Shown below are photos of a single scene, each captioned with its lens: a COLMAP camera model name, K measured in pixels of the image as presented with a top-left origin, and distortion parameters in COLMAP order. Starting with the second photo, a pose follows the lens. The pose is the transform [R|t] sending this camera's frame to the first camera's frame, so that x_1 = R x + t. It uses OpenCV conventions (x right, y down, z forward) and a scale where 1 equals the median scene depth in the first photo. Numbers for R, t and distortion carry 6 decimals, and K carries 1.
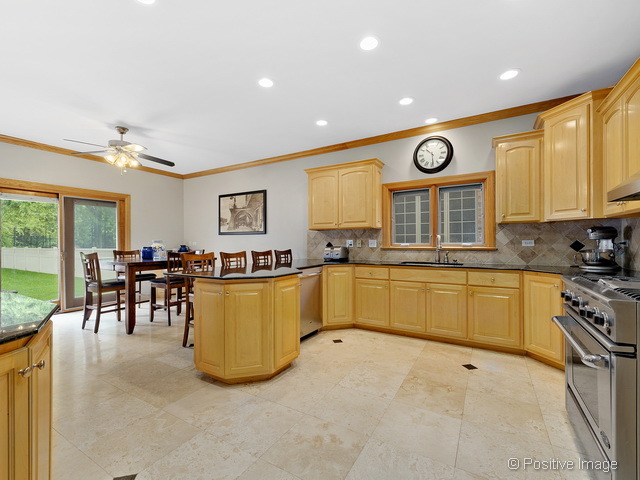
lens RADIAL K [[286.8, 0, 317.5], [0, 286.8, 242.4], [0, 0, 1]] dist [0.011200, -0.000368]
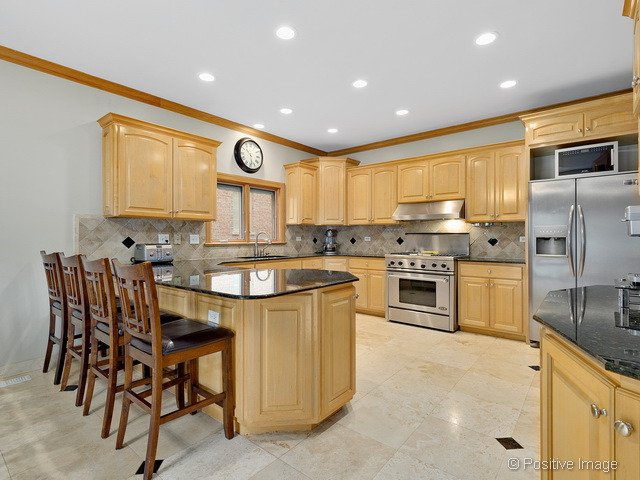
lens RADIAL K [[327.2, 0, 318.7], [0, 327.2, 239.5], [0, 0, 1]] dist [0.004724, -0.001430]
pose [[0.143899, 0.000465, 0.989592, -0.627442], [-0.002365, 0.999997, -0.000126, 0.004128], [-0.989589, -0.002322, 0.143900, 0.469835]]
